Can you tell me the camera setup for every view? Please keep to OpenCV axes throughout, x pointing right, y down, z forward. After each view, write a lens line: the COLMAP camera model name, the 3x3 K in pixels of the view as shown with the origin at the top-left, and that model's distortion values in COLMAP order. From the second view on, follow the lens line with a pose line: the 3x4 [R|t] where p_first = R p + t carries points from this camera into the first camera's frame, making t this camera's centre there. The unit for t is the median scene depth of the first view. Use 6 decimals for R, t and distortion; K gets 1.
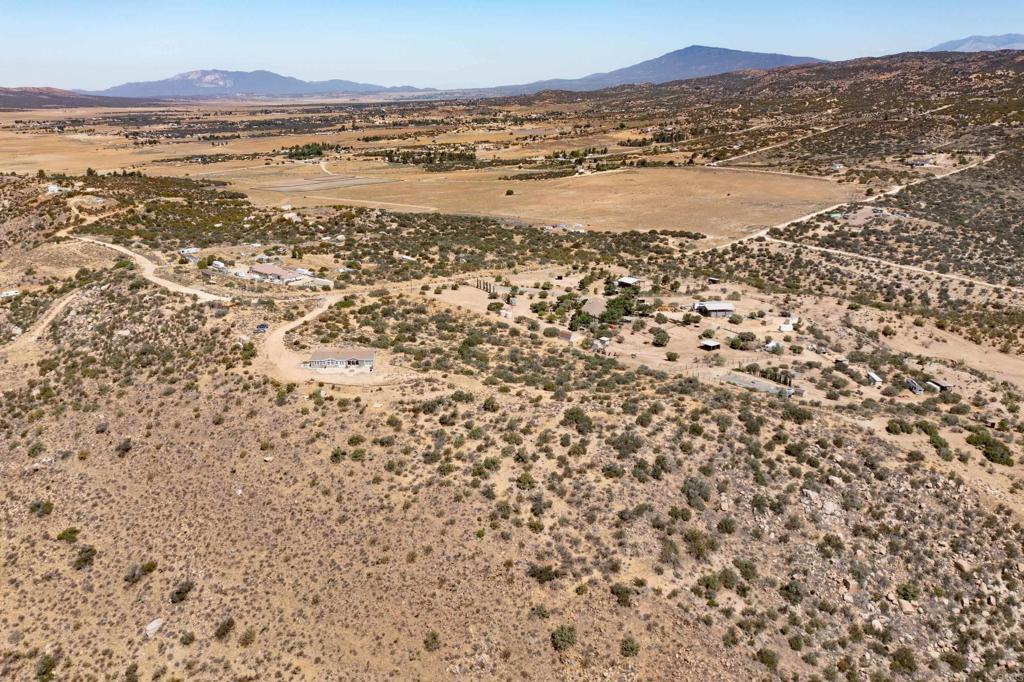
lens RADIAL K [[811.3, 0, 512.5], [0, 811.3, 335.5], [0, 0, 1]] dist [-0.014230, -0.000800]
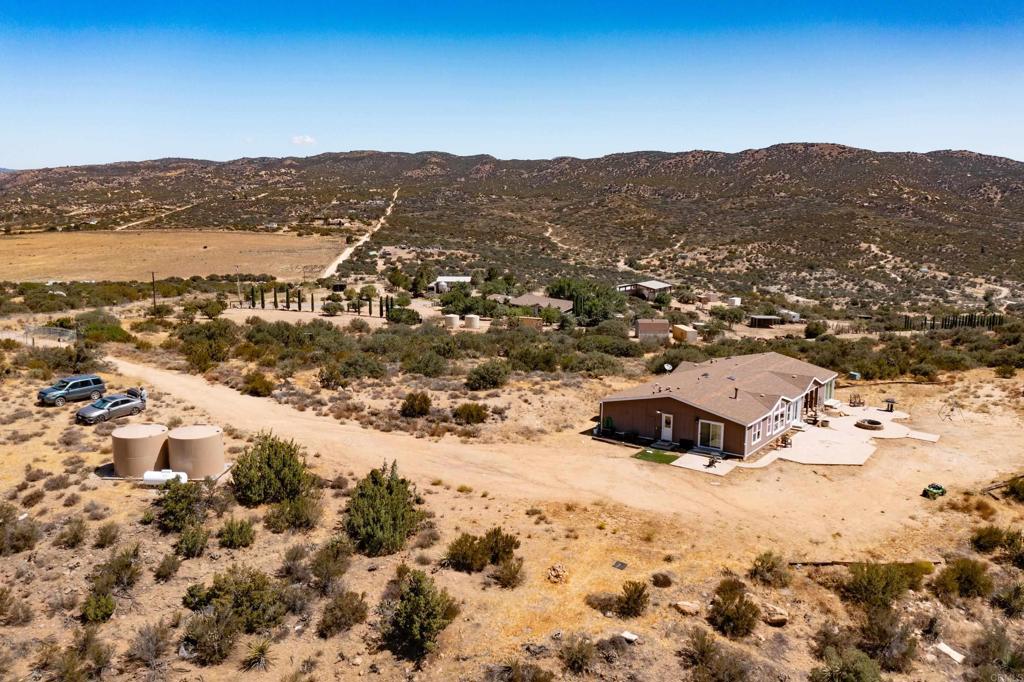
lens RADIAL K [[811.3, 0, 512.5], [0, 811.3, 335.5], [0, 0, 1]] dist [-0.014230, -0.000800]
pose [[0.632860, -0.110626, 0.766322, -0.460203], [0.217972, 0.975166, -0.039236, -0.004964], [-0.742951, 0.191868, 0.641257, 0.937105]]
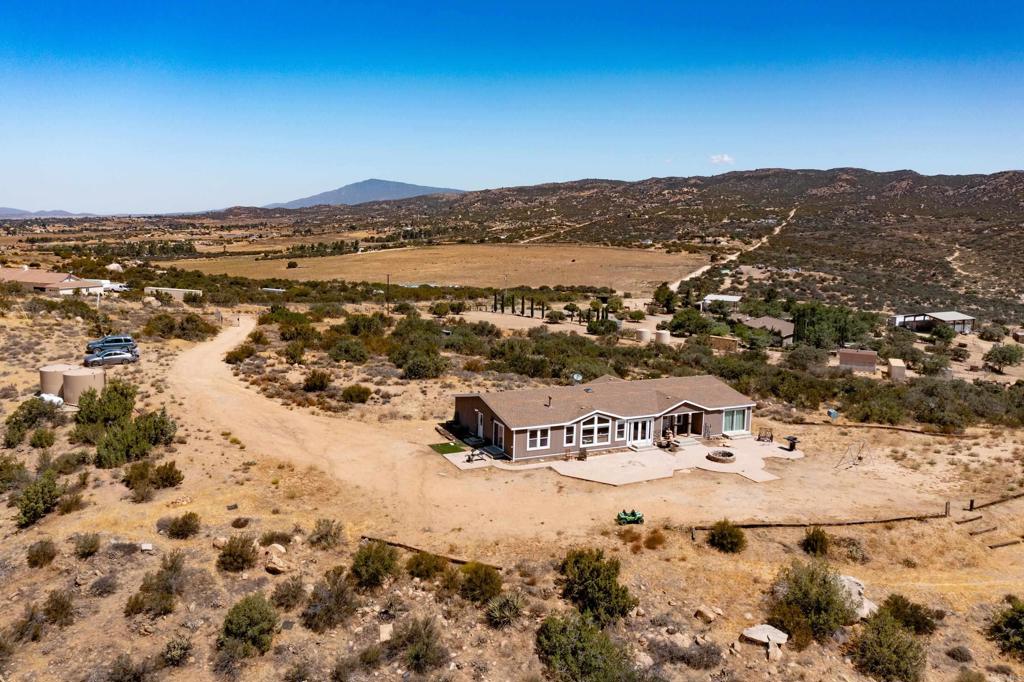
lens RADIAL K [[811.3, 0, 512.5], [0, 811.3, 335.5], [0, 0, 1]] dist [-0.014230, -0.000800]
pose [[0.925995, -0.032761, 0.376111, -0.319799], [0.091401, 0.986045, -0.139142, 0.035485], [-0.366304, 0.163222, 0.916068, 0.803925]]
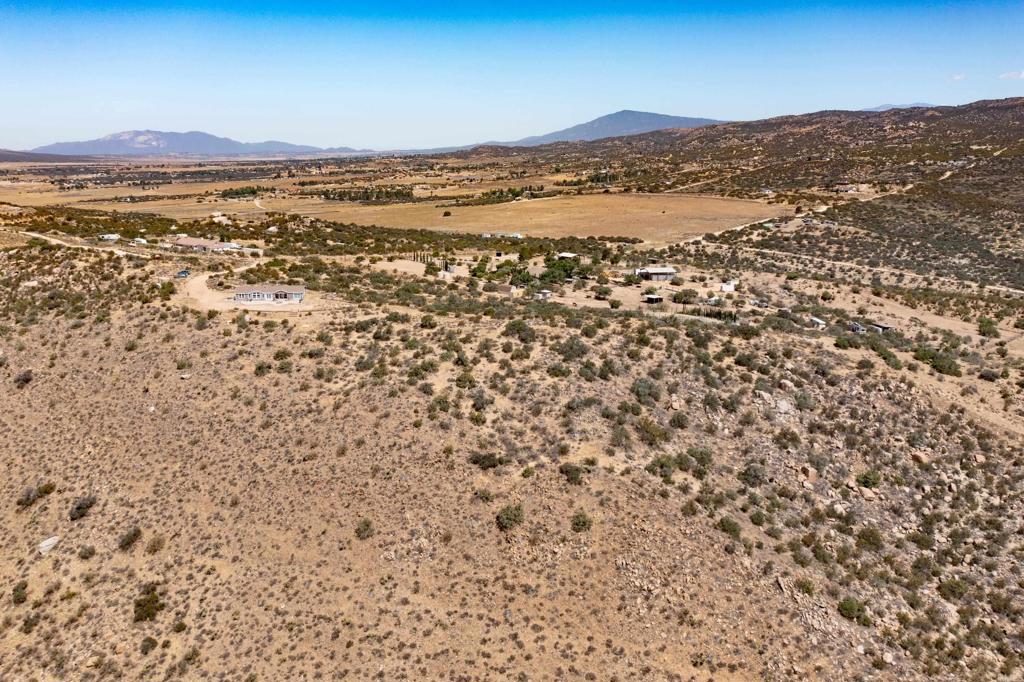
lens RADIAL K [[811.3, 0, 512.5], [0, 811.3, 335.5], [0, 0, 1]] dist [-0.014230, -0.000800]
pose [[0.997111, -0.012146, 0.074977, 0.000185], [0.017669, 0.997143, -0.073441, 0.152213], [-0.073871, 0.074554, 0.994477, 0.047894]]
